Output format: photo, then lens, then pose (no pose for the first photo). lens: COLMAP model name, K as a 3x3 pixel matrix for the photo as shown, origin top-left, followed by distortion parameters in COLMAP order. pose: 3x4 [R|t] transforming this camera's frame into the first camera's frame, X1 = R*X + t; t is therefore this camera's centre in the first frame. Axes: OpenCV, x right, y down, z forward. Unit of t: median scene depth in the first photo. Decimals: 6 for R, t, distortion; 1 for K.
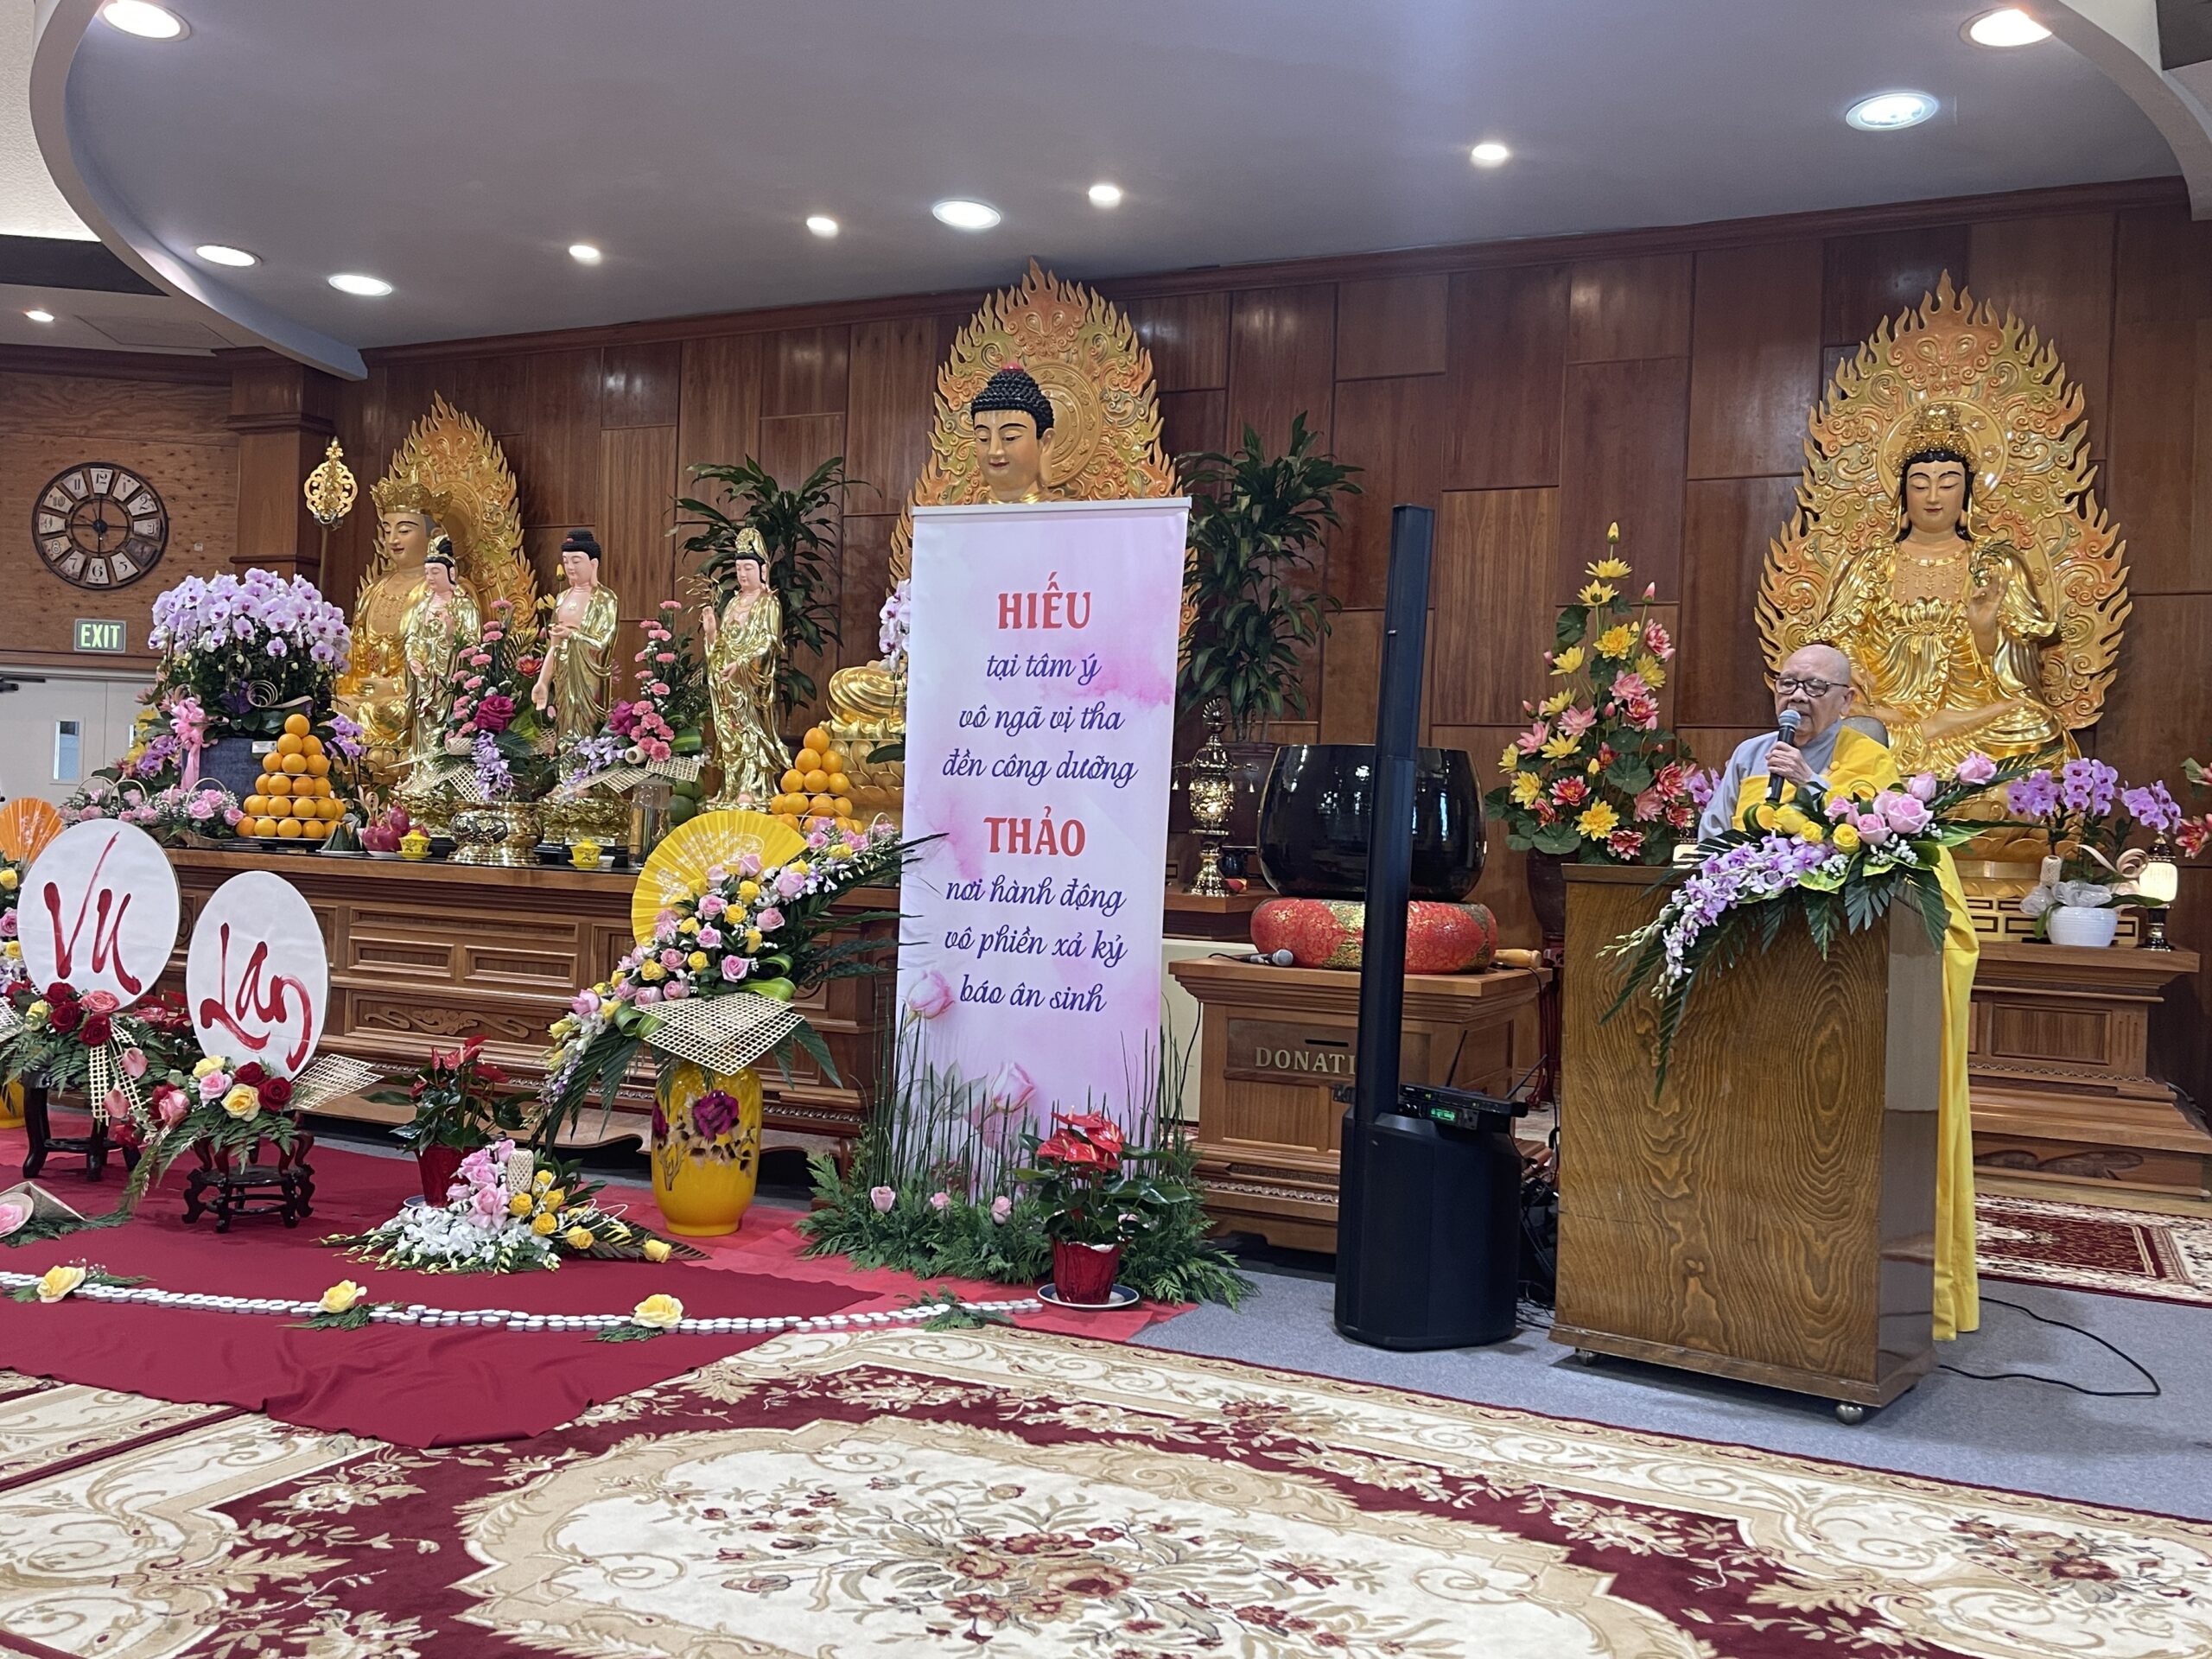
lens RADIAL K [[1939.7, 0, 1106.0], [0, 1939.7, 829.5], [0, 0, 1]] dist [0.051151, -0.011361]
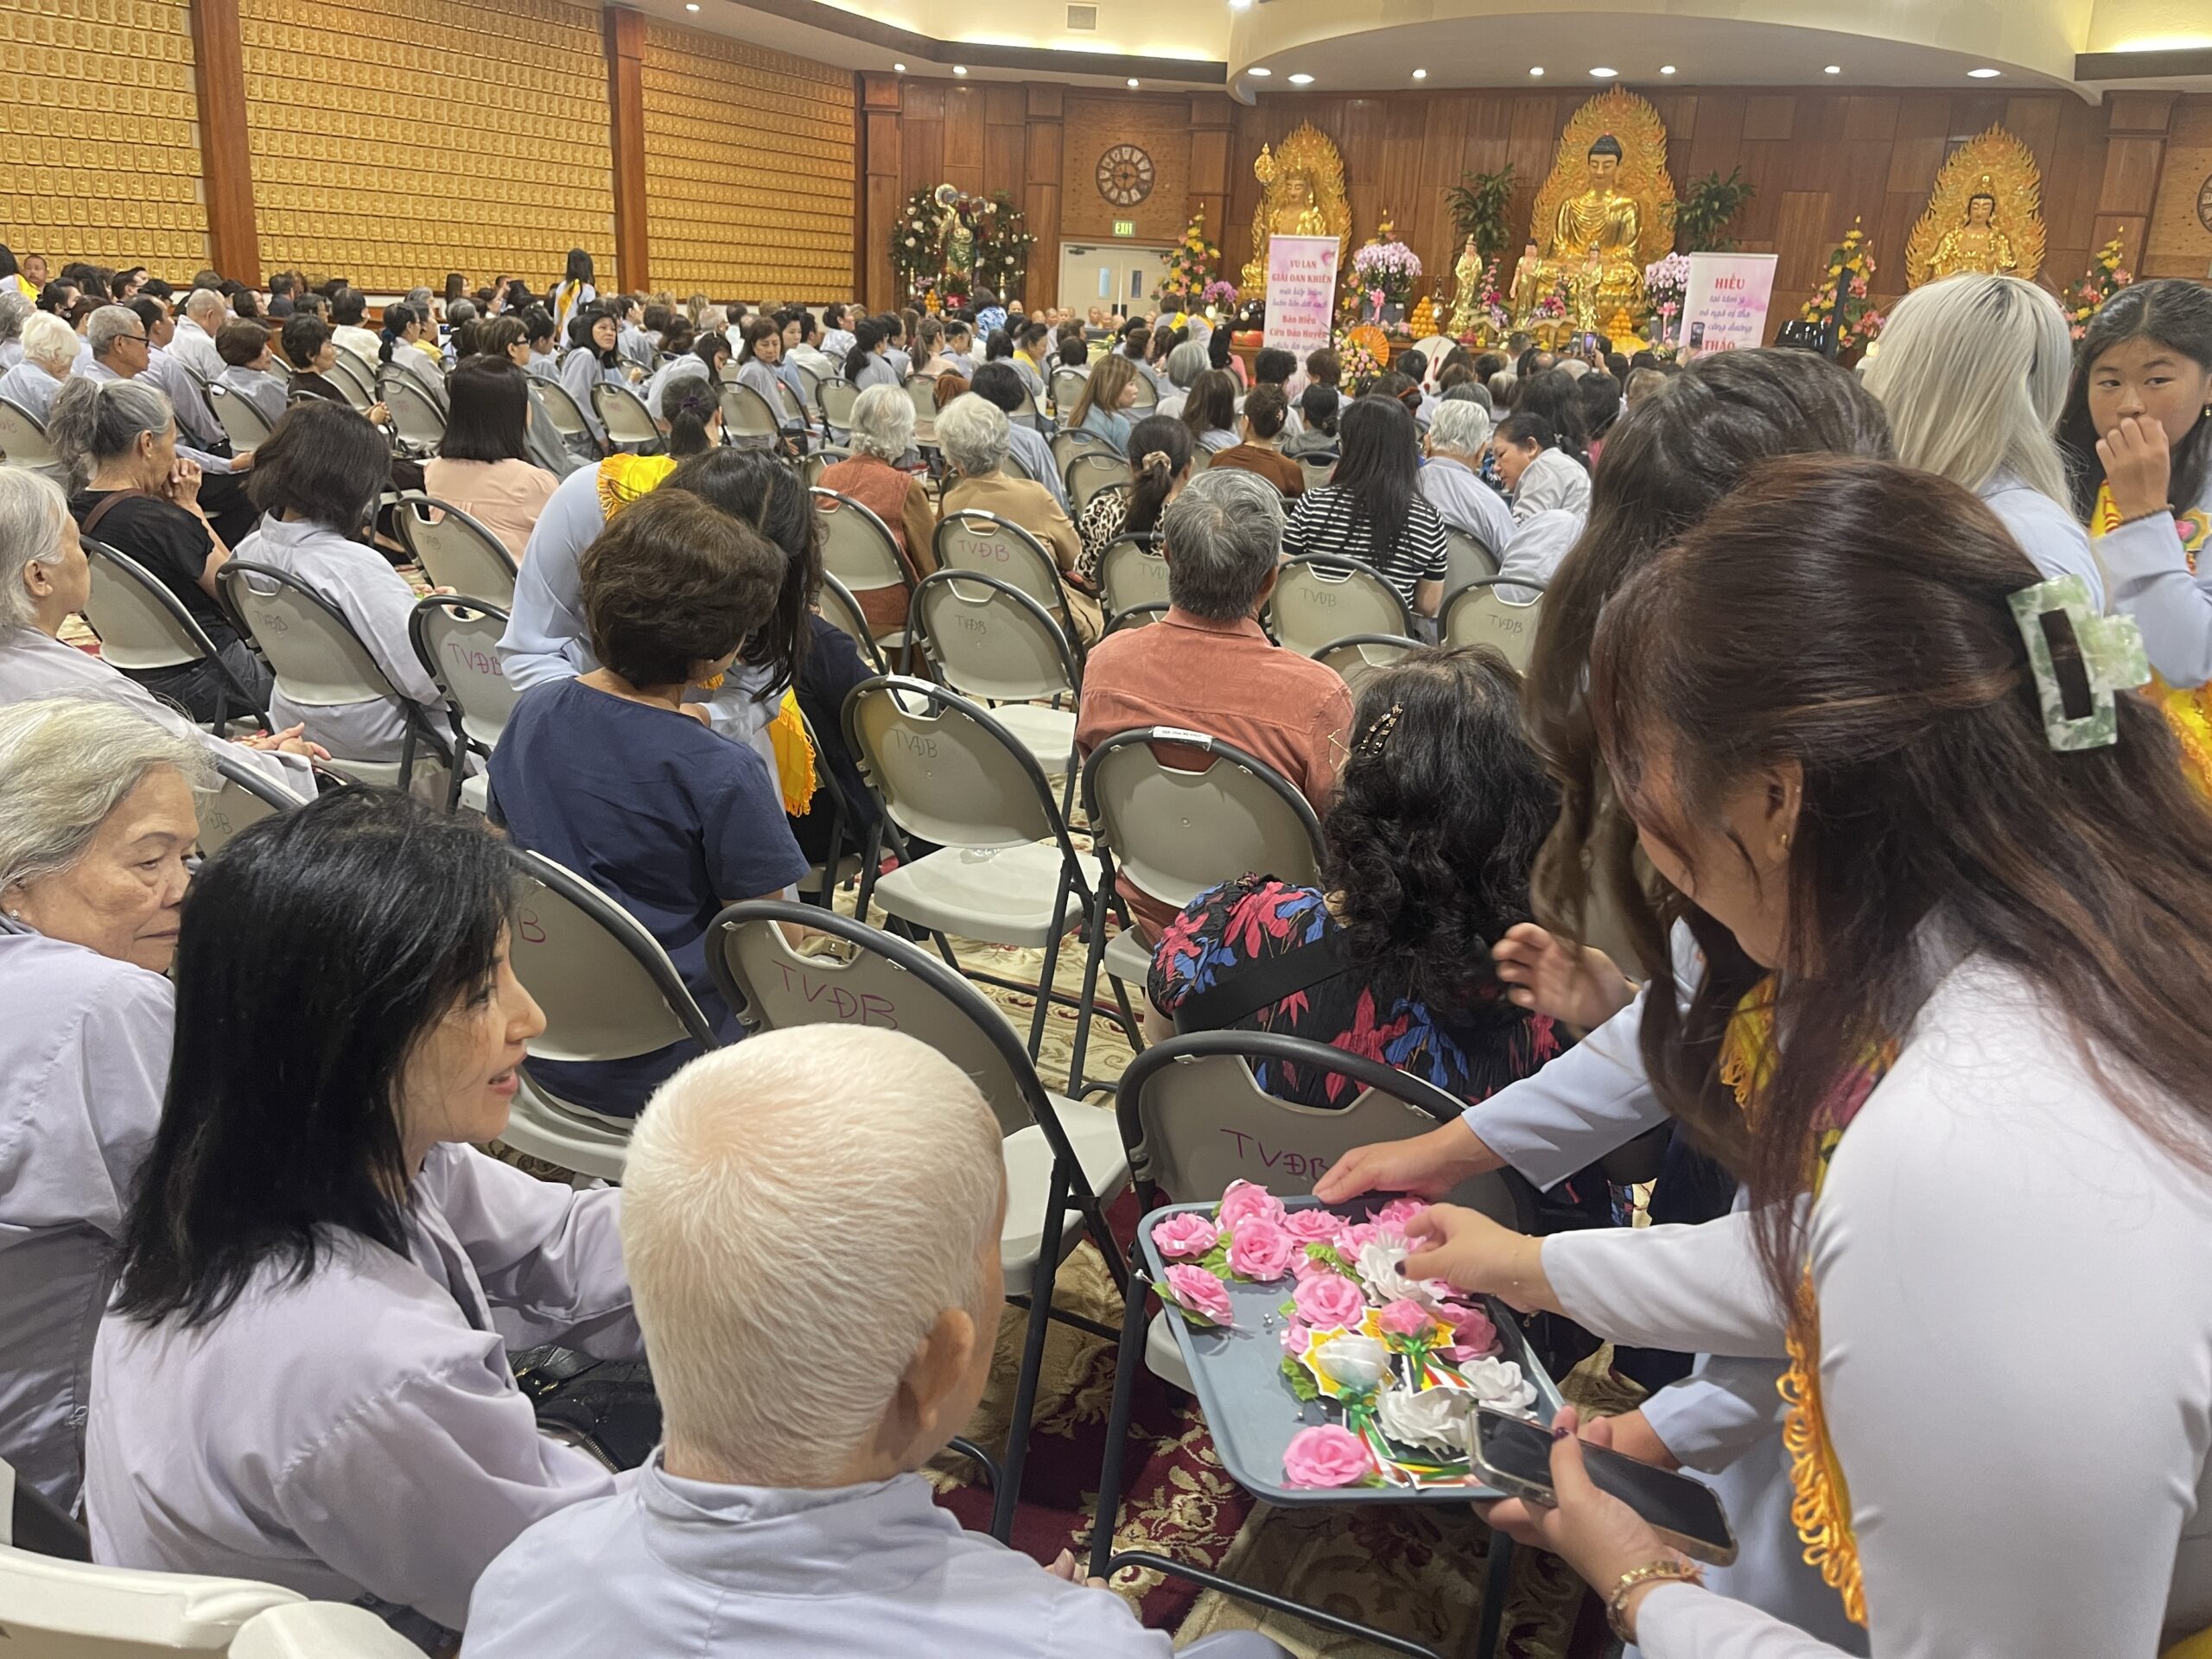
lens RADIAL K [[1775.1, 0, 1106.0], [0, 1775.1, 829.5], [0, 0, 1]] dist [0.006552, -0.004427]
pose [[0.999436, 0.018264, -0.028167, -0.709204], [-0.009041, 0.954491, 0.298103, -0.075571], [0.032329, -0.297681, 0.954118, -1.660559]]
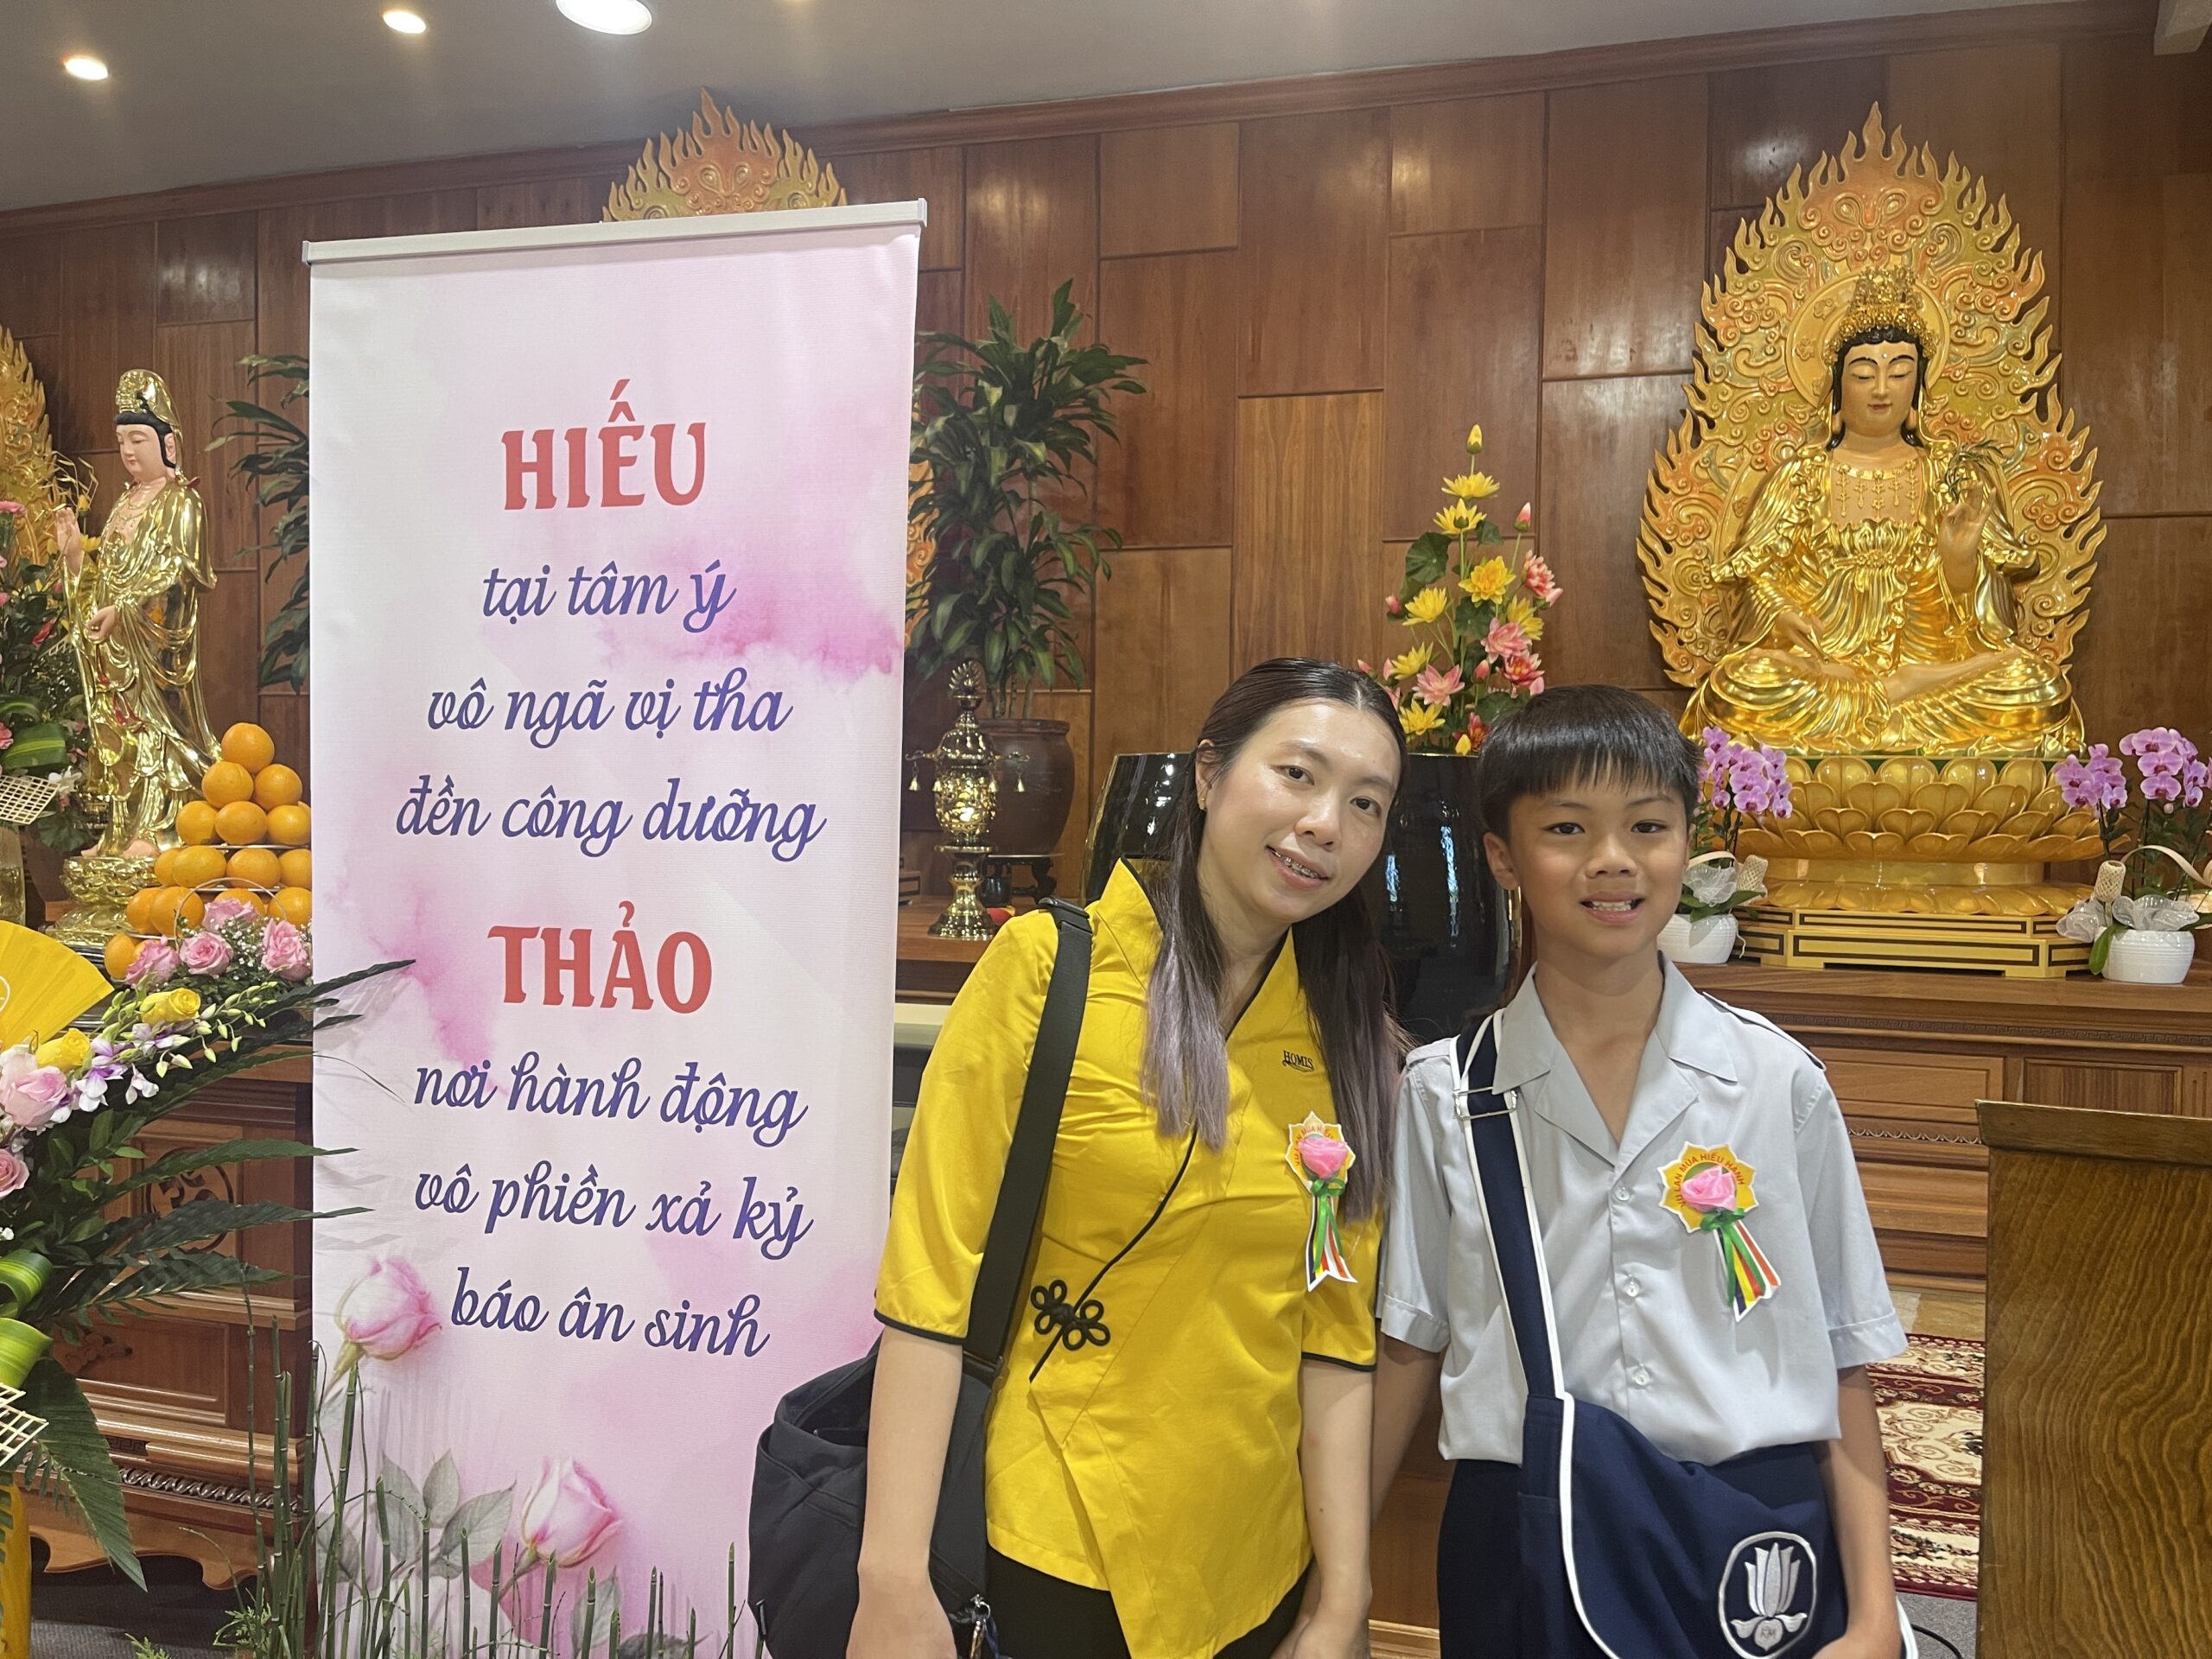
lens RADIAL K [[1660.8, 0, 1121.5], [0, 1660.8, 854.8], [0, 0, 1]] dist [0.063264, -0.087236]
pose [[0.987255, -0.031420, 0.156014, 0.014949], [0.024039, 0.998511, 0.048977, -0.024950], [-0.157320, -0.044603, 0.986540, 0.380032]]
